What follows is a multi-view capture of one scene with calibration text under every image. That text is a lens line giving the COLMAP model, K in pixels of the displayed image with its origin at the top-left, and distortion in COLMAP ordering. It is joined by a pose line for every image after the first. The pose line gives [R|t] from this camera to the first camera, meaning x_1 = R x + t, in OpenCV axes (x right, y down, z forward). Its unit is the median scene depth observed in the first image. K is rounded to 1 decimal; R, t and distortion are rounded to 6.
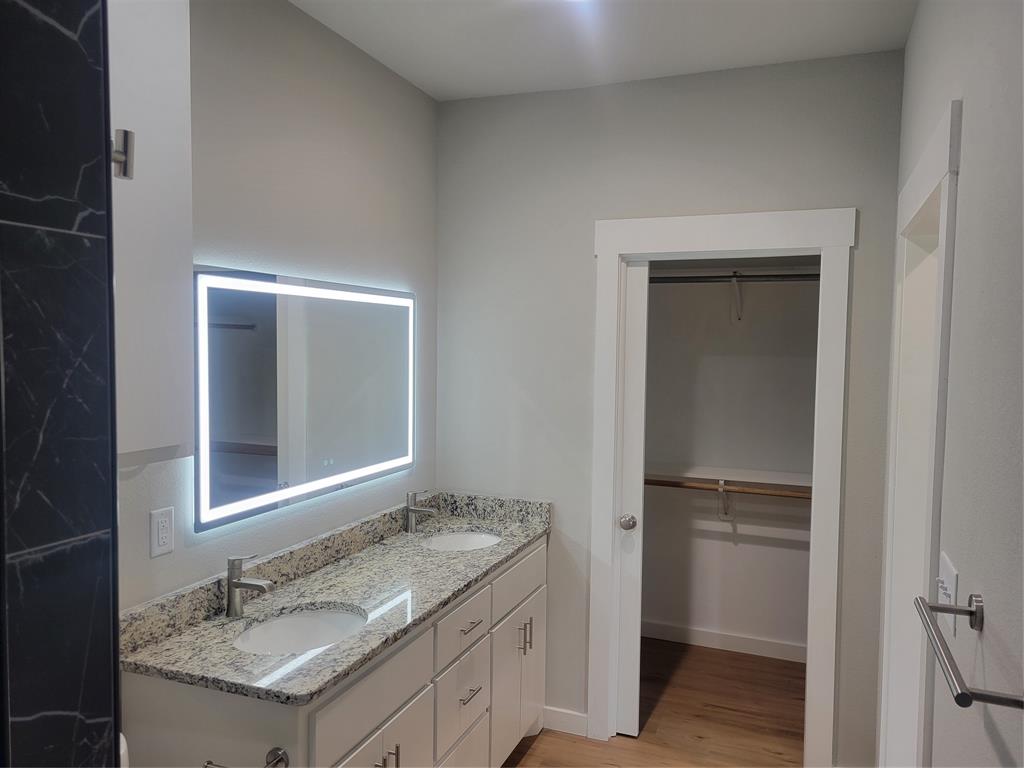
lens RADIAL K [[775.3, 0, 515.5], [0, 775.3, 384.5], [0, 0, 1]] dist [0.050651, -0.031573]
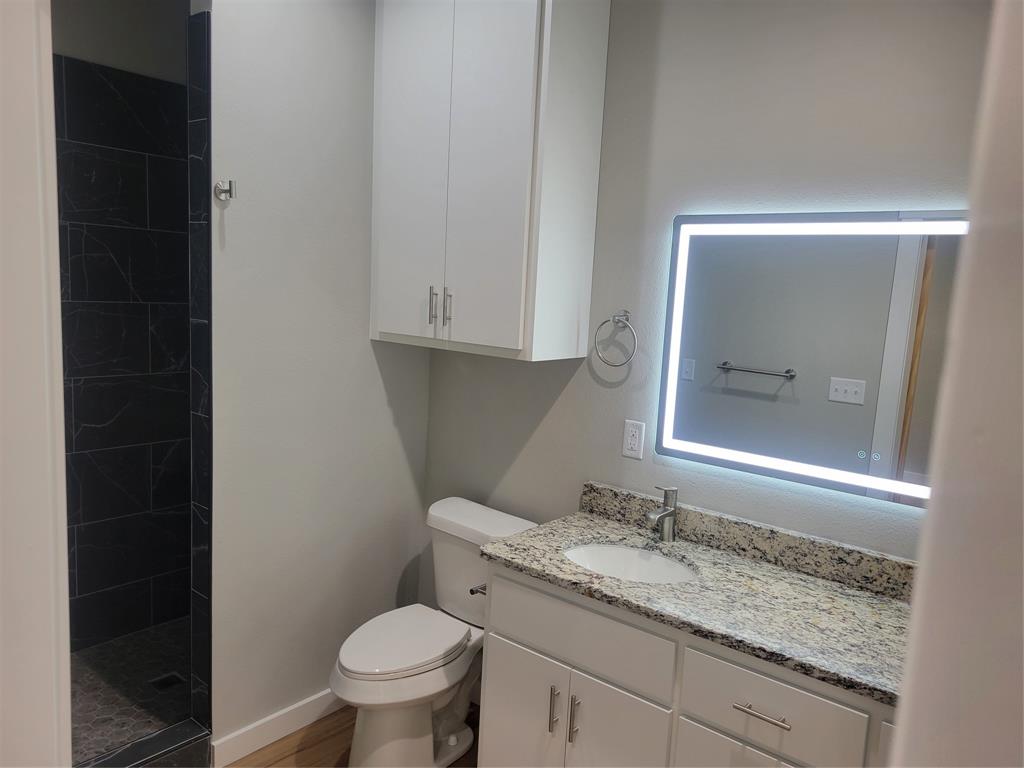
lens RADIAL K [[775.3, 0, 520.8], [0, 775.3, 388.3], [0, 0, 1]] dist [0.050651, -0.031573]
pose [[-0.313169, 0.098638, -0.944561, 0.713296], [-0.110640, 0.984030, 0.139443, -0.040396], [0.943231, 0.148176, -0.297254, 1.120895]]
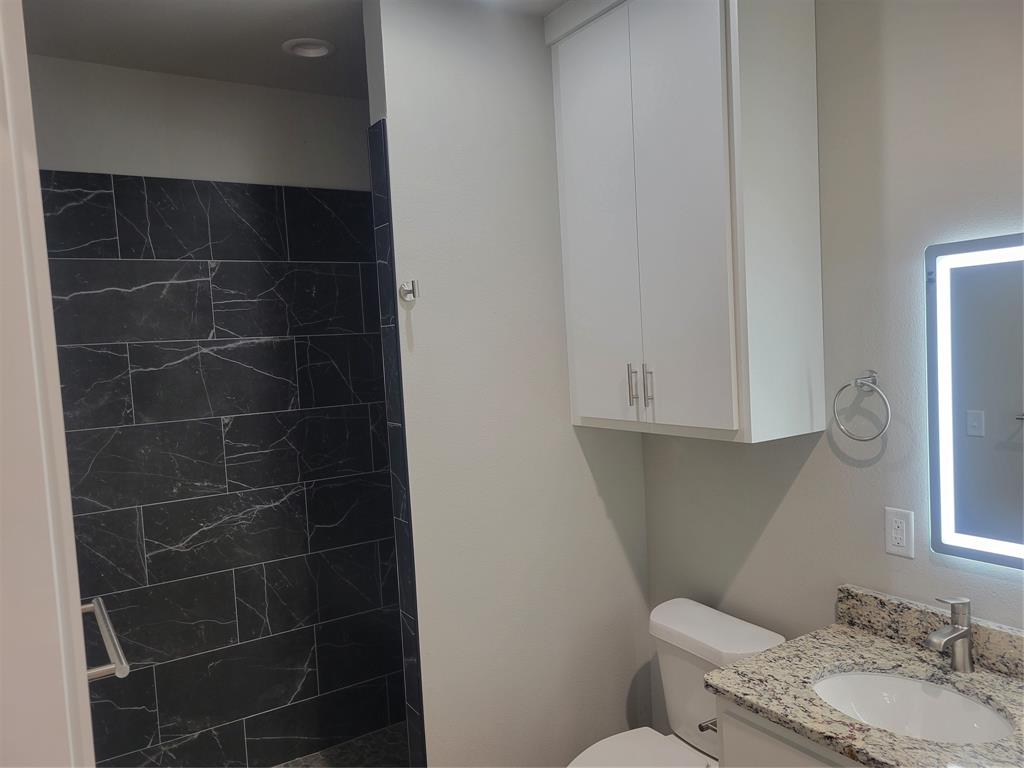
lens RADIAL K [[775.3, 0, 514.2], [0, 775.3, 391.3], [0, 0, 1]] dist [0.050651, -0.031573]
pose [[-0.594752, 0.072360, -0.800646, 0.565190], [0.003956, 0.996192, 0.087094, -0.068723], [0.803900, 0.048632, -0.592773, 1.120162]]
